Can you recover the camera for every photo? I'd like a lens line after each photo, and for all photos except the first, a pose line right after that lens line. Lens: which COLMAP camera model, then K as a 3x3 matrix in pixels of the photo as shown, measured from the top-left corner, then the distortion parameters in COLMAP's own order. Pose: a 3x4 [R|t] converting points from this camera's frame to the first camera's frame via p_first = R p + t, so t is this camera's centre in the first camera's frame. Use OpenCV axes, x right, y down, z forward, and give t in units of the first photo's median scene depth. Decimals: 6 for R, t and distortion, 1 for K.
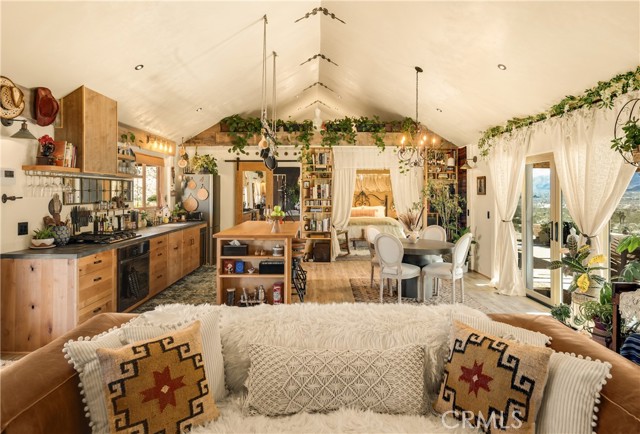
lens RADIAL K [[381.5, 0, 320.1], [0, 381.5, 191.3], [0, 0, 1]] dist [0.000812, 0.000176]
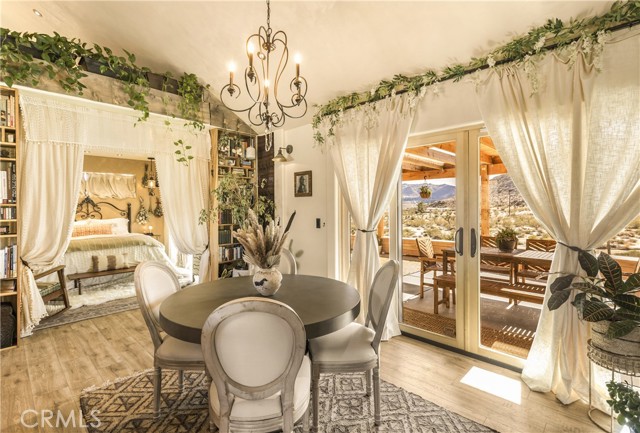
lens RADIAL K [[297.7, 0, 321.0], [0, 297.7, 210.4], [0, 0, 1]] dist [-0.000012, -0.000422]
pose [[0.693208, -0.016752, 0.720543, 0.026160], [0.005136, 0.999819, 0.018303, 0.022700], [-0.720720, -0.008987, 0.693169, 0.506826]]
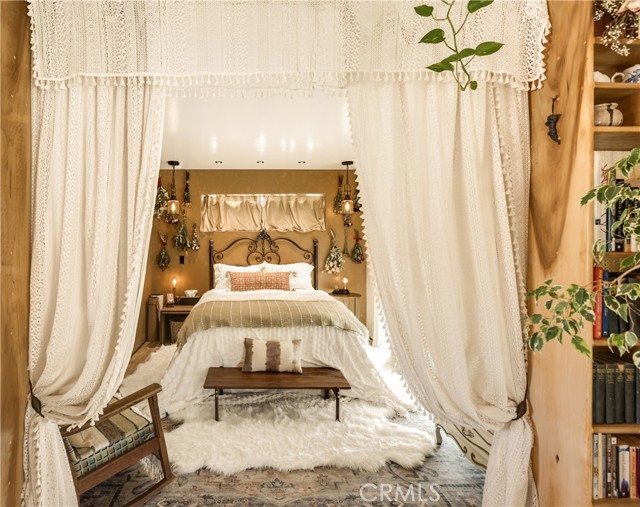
lens RADIAL K [[345.7, 0, 253.0], [0, 345.7, 238.7], [0, 0, 1]] dist [0.000106, -0.000633]
pose [[0.999954, -0.003327, 0.009032, 0.141898], [0.003339, 0.999994, -0.001312, 0.014295], [-0.009028, 0.001342, 0.999958, 0.871109]]
